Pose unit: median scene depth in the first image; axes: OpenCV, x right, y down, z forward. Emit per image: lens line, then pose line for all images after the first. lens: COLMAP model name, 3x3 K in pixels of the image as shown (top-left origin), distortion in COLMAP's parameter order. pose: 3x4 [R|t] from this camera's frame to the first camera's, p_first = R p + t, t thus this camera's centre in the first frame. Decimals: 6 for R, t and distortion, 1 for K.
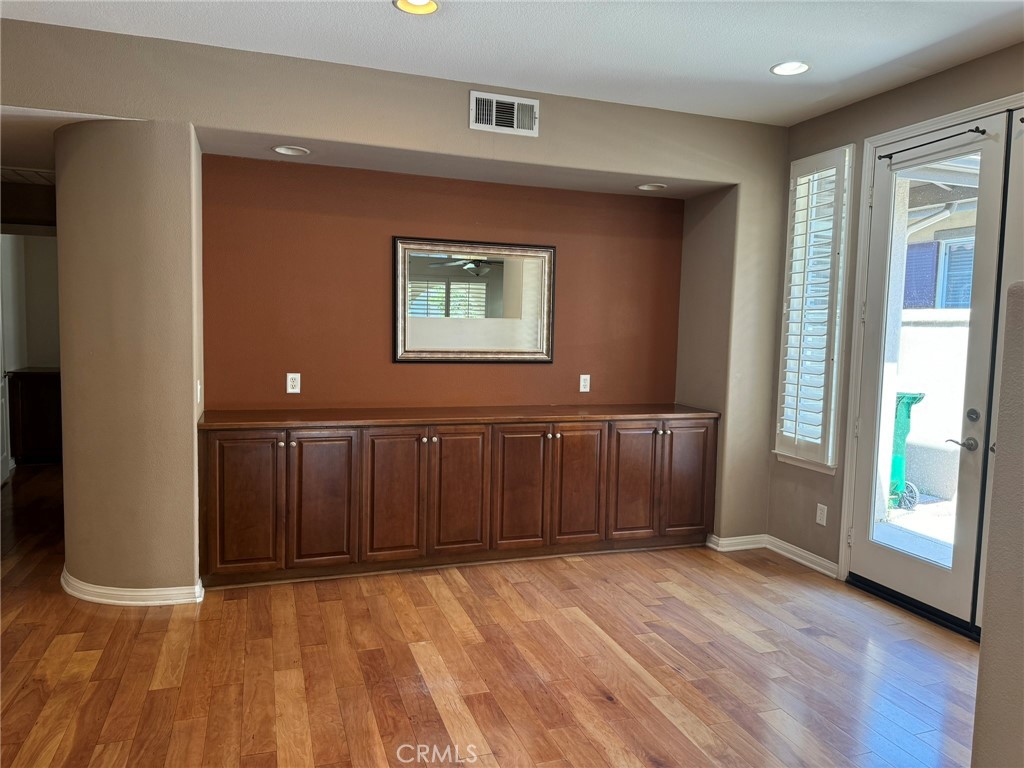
lens RADIAL K [[715.8, 0, 513.1], [0, 715.8, 378.0], [0, 0, 1]] dist [0.055391, -0.065893]
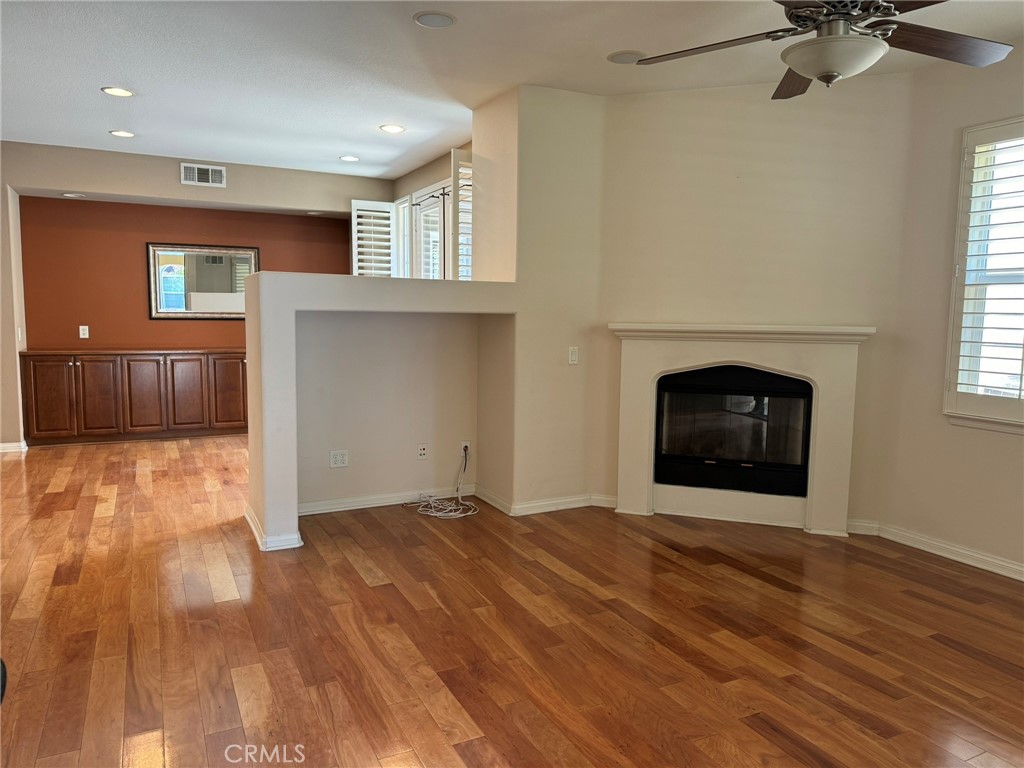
lens RADIAL K [[715.8, 0, 507.6], [0, 715.8, 377.9], [0, 0, 1]] dist [0.055391, -0.065893]
pose [[0.993473, -0.016789, 0.112821, 0.505994], [0.011434, 0.998785, 0.047941, 0.047064], [-0.113489, -0.046338, 0.992458, -0.827373]]
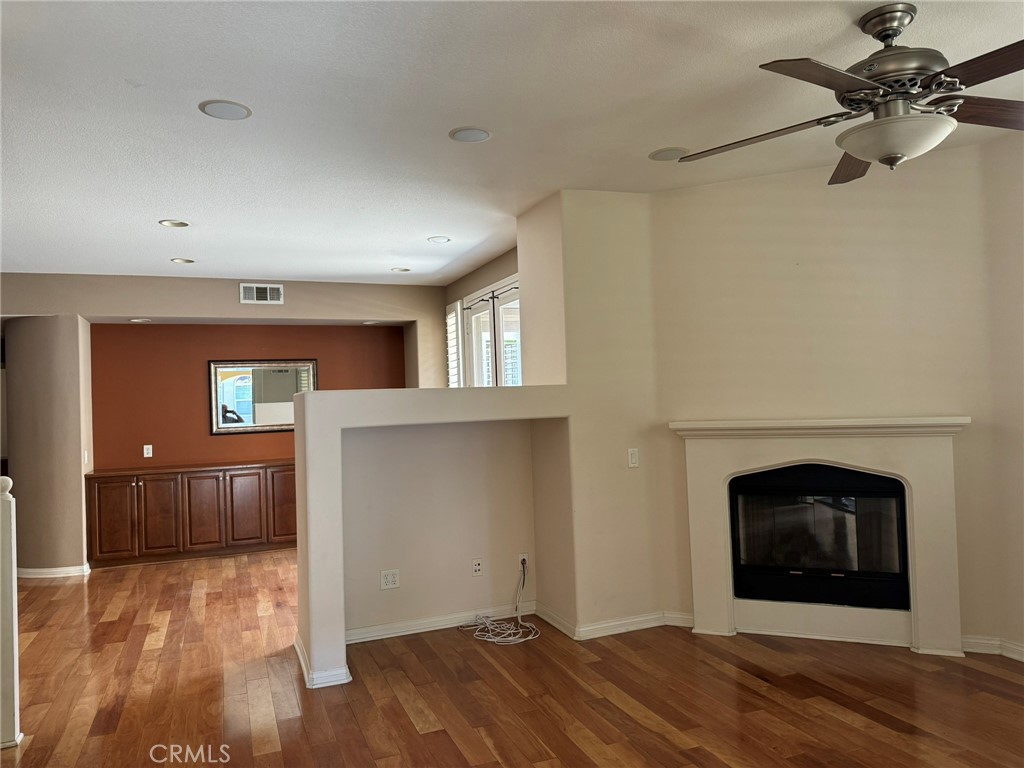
lens RADIAL K [[715.8, 0, 505.5], [0, 715.8, 382.1], [0, 0, 1]] dist [0.055391, -0.065893]
pose [[0.998171, -0.053765, 0.027634, 0.526021], [0.055700, 0.995641, -0.074804, 0.021073], [-0.023492, 0.076206, 0.996815, -0.775268]]
